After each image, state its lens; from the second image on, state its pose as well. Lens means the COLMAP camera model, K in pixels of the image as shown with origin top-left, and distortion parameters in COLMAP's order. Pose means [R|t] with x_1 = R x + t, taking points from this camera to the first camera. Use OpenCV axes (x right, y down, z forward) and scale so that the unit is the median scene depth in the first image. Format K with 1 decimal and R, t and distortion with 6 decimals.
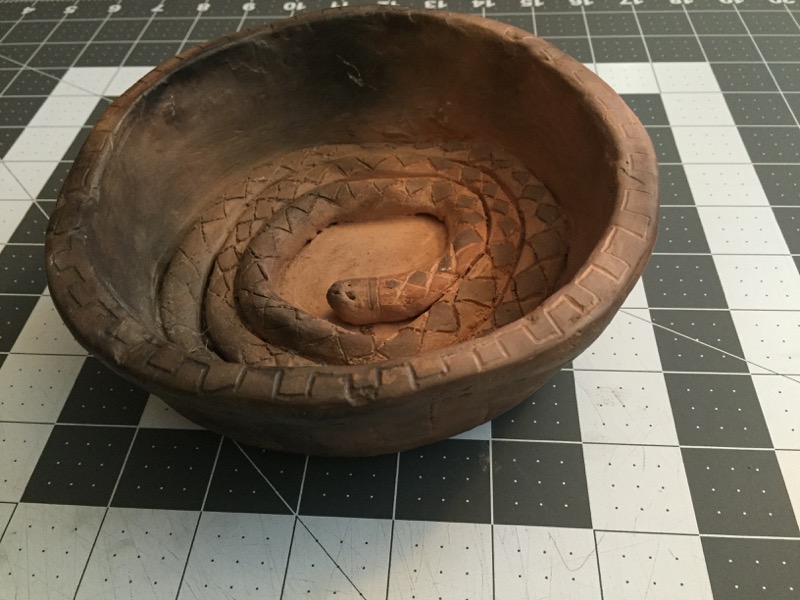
lens RADIAL K [[719.1, 0, 404.8], [0, 719.1, 298.3], [0, 0, 1]] dist [0.058961, -0.134932]
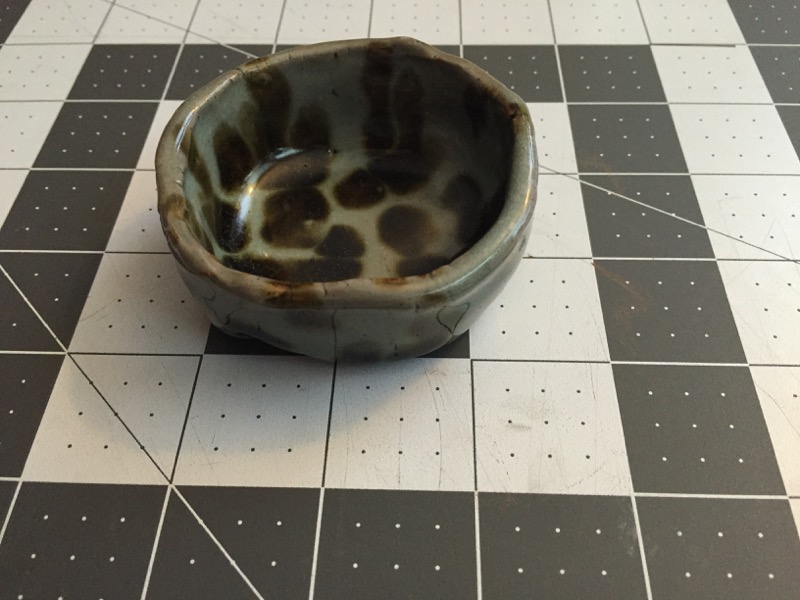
lens RADIAL K [[719.1, 0, 398.4], [0, 719.1, 302.2], [0, 0, 1]] dist [0.058961, -0.134932]
pose [[0.999062, -0.012133, 0.041576, -0.079844], [0.008070, 0.995298, 0.096526, -0.014824], [-0.042552, -0.096100, 0.994462, 0.383006]]
